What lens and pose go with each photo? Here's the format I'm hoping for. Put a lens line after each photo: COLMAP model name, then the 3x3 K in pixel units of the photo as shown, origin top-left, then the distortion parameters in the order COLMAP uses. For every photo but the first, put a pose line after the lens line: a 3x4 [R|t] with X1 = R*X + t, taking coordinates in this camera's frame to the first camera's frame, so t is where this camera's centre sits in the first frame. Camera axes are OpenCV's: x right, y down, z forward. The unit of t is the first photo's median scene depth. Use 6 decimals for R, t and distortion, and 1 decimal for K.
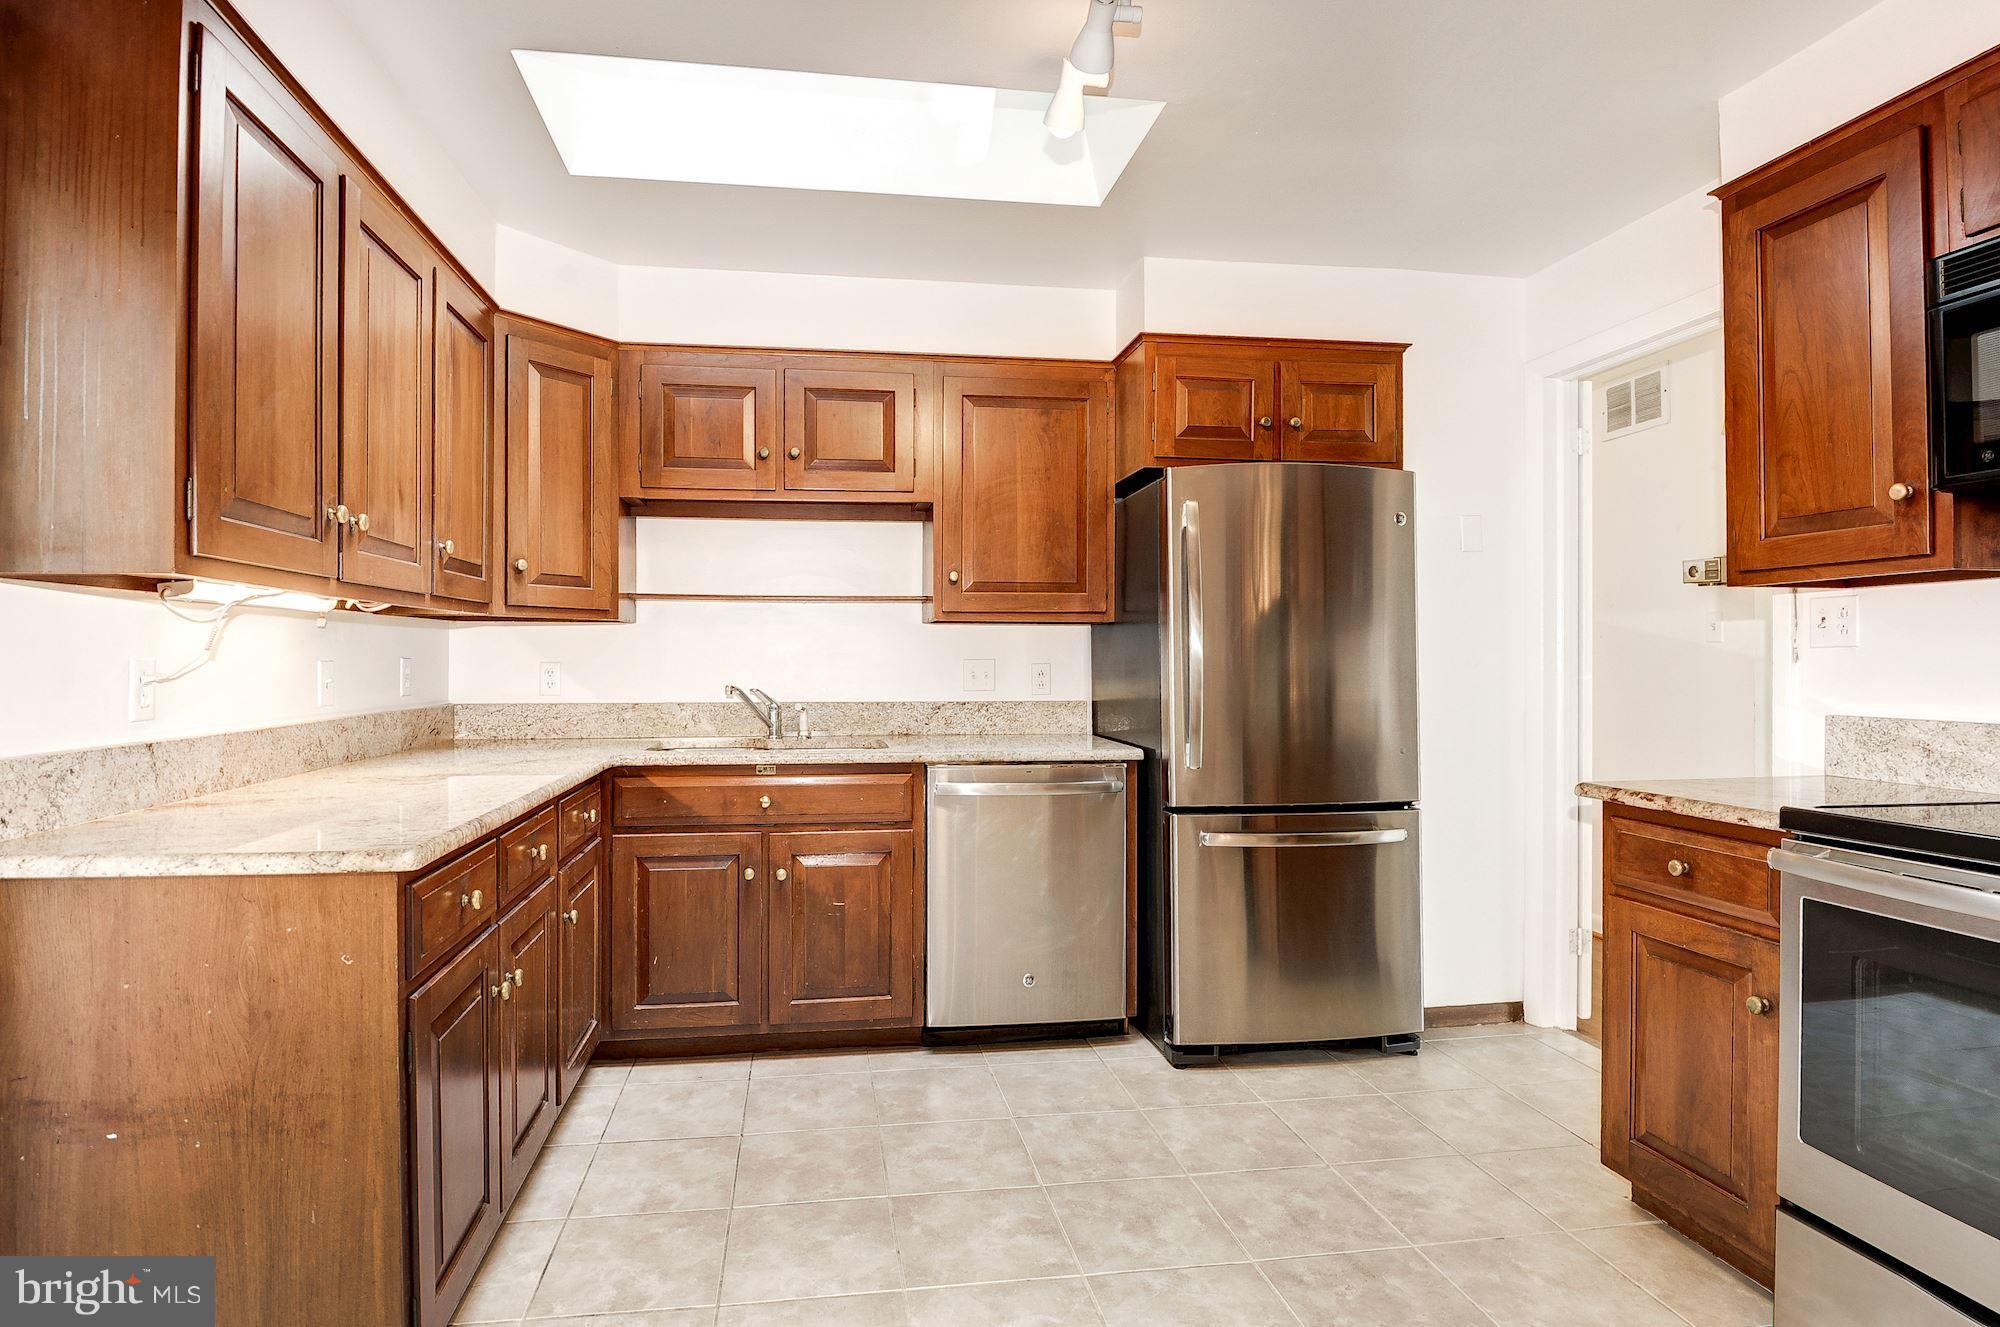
lens RADIAL K [[1042.8, 0, 949.6], [0, 1042.8, 656.3], [0, 0, 1]] dist [0.021925, -0.027836]
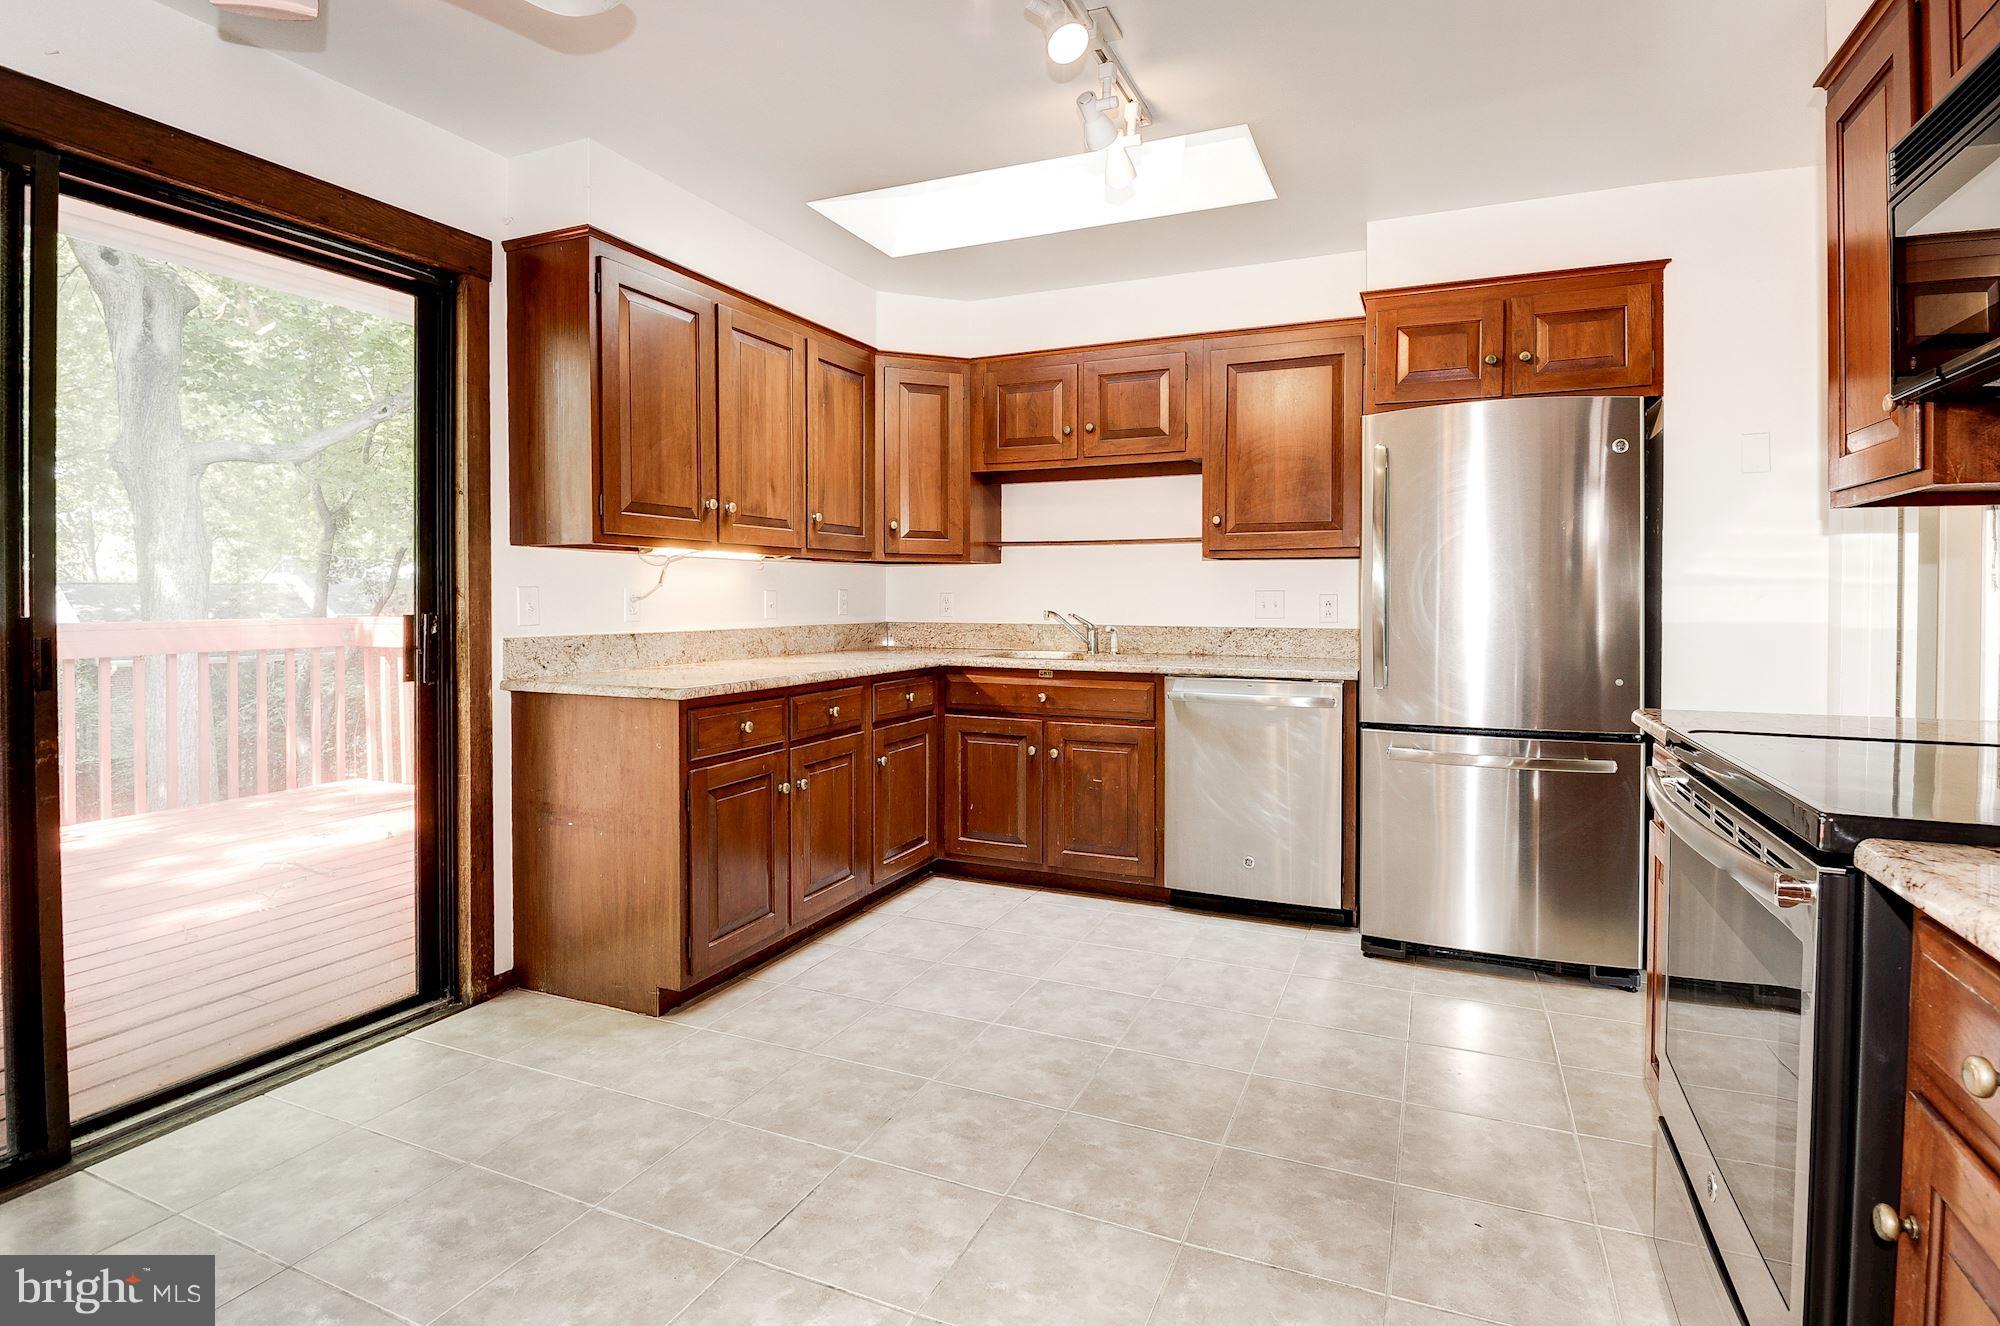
lens RADIAL K [[981.4, 0, 1000.9], [0, 981.4, 613.5], [0, 0, 1]] dist [0.002571, 0.000036]
pose [[0.855936, 0.011301, -0.516958, 0.417826], [-0.000867, 0.999791, 0.020421, 0.007298], [0.517081, -0.017030, 0.855767, -0.090305]]
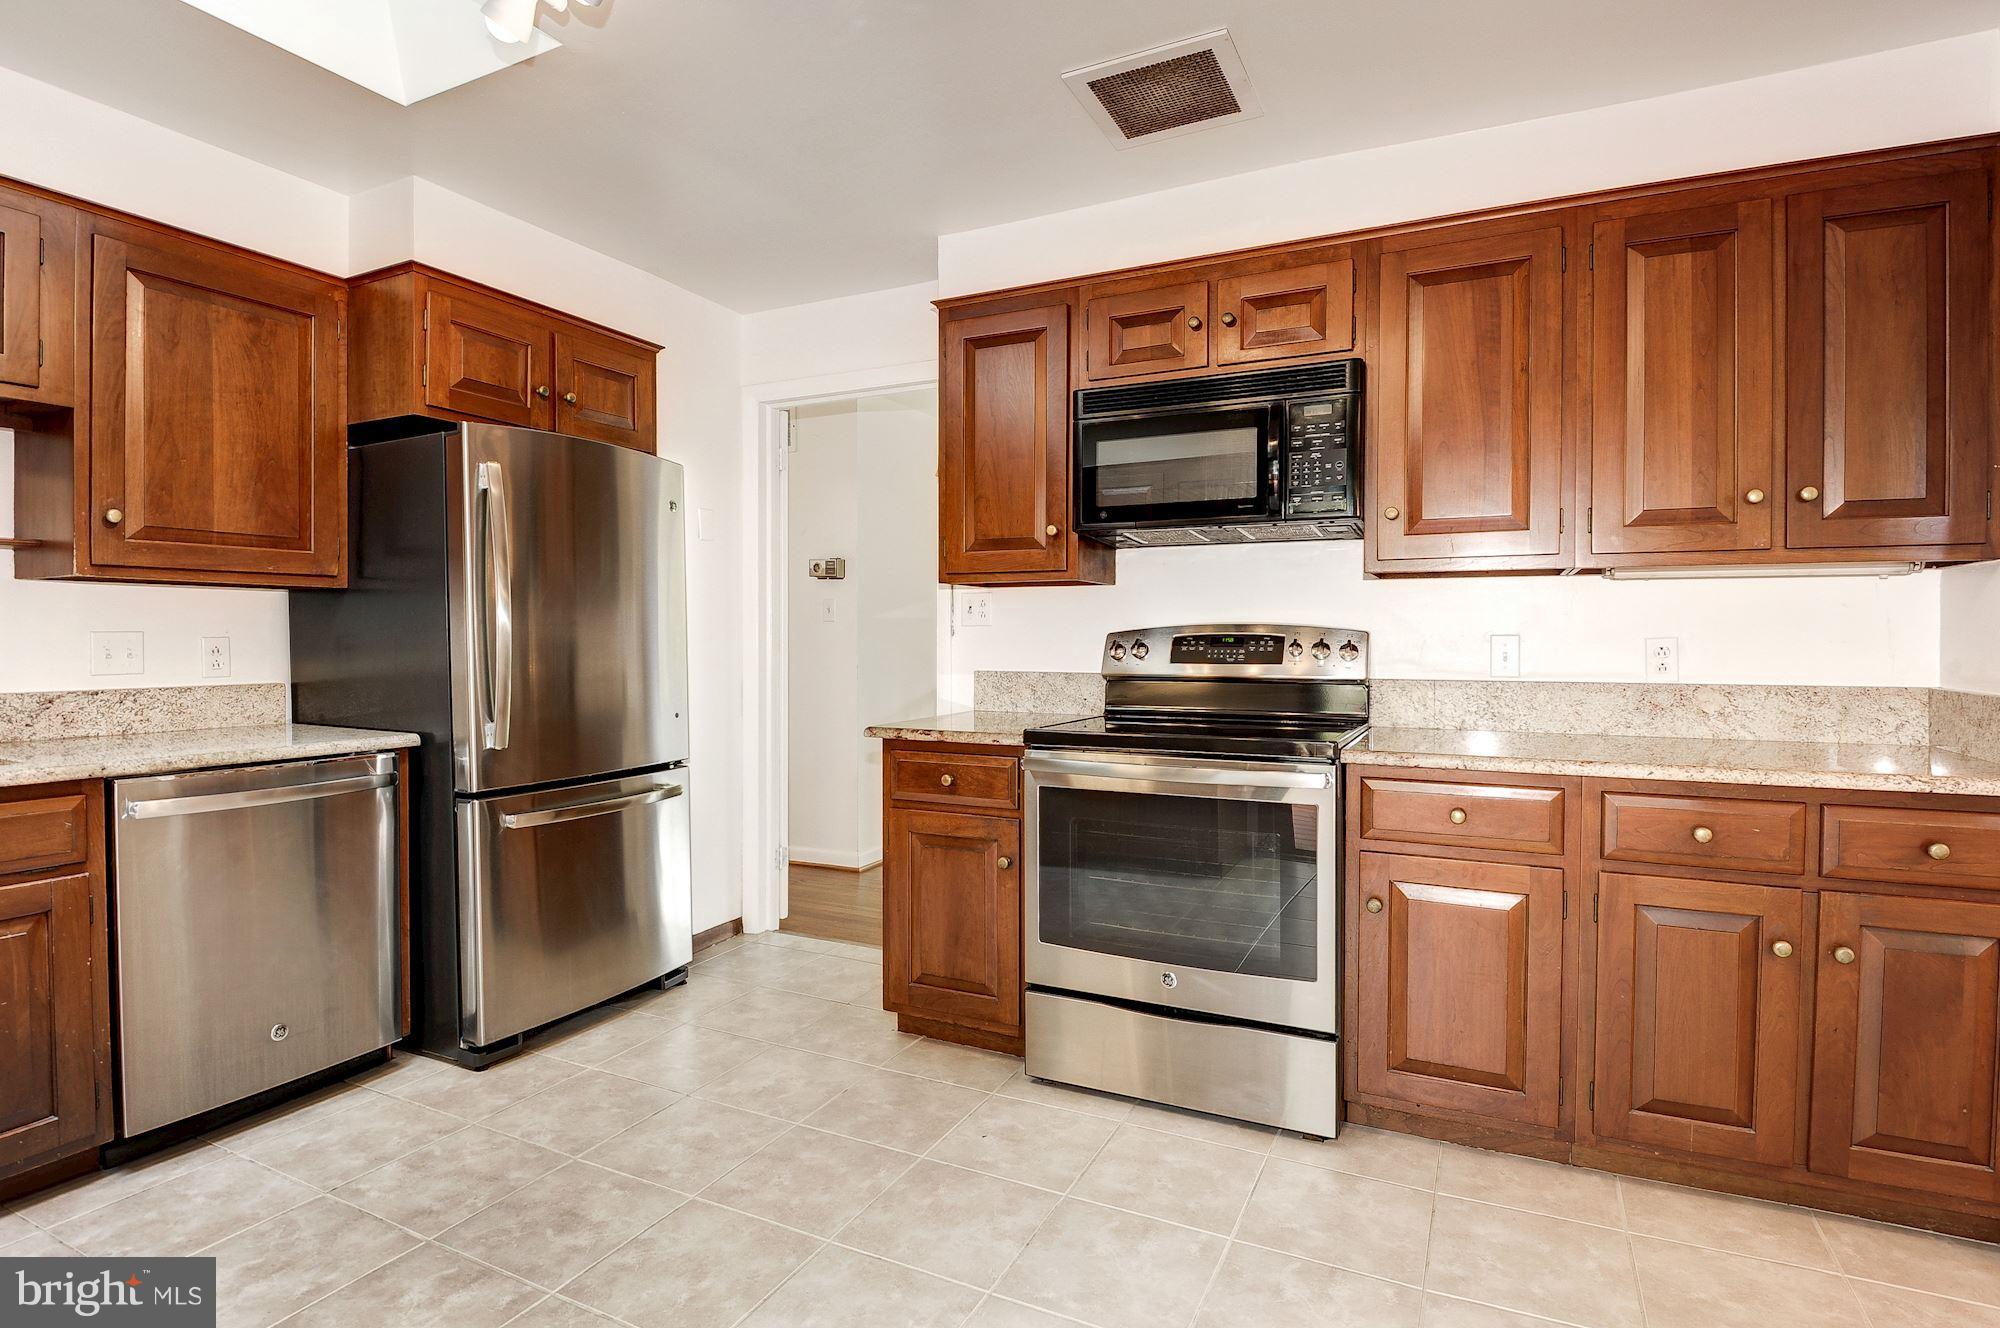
lens RADIAL K [[993.9, 0, 1005.6], [0, 993.9, 651.4], [0, 0, 1]] dist [0.023044, -0.023030]
pose [[0.563868, -0.012023, 0.825778, -0.246741], [-0.004944, 0.999827, 0.017934, 0.001535], [-0.825850, -0.014195, 0.563711, 0.114900]]
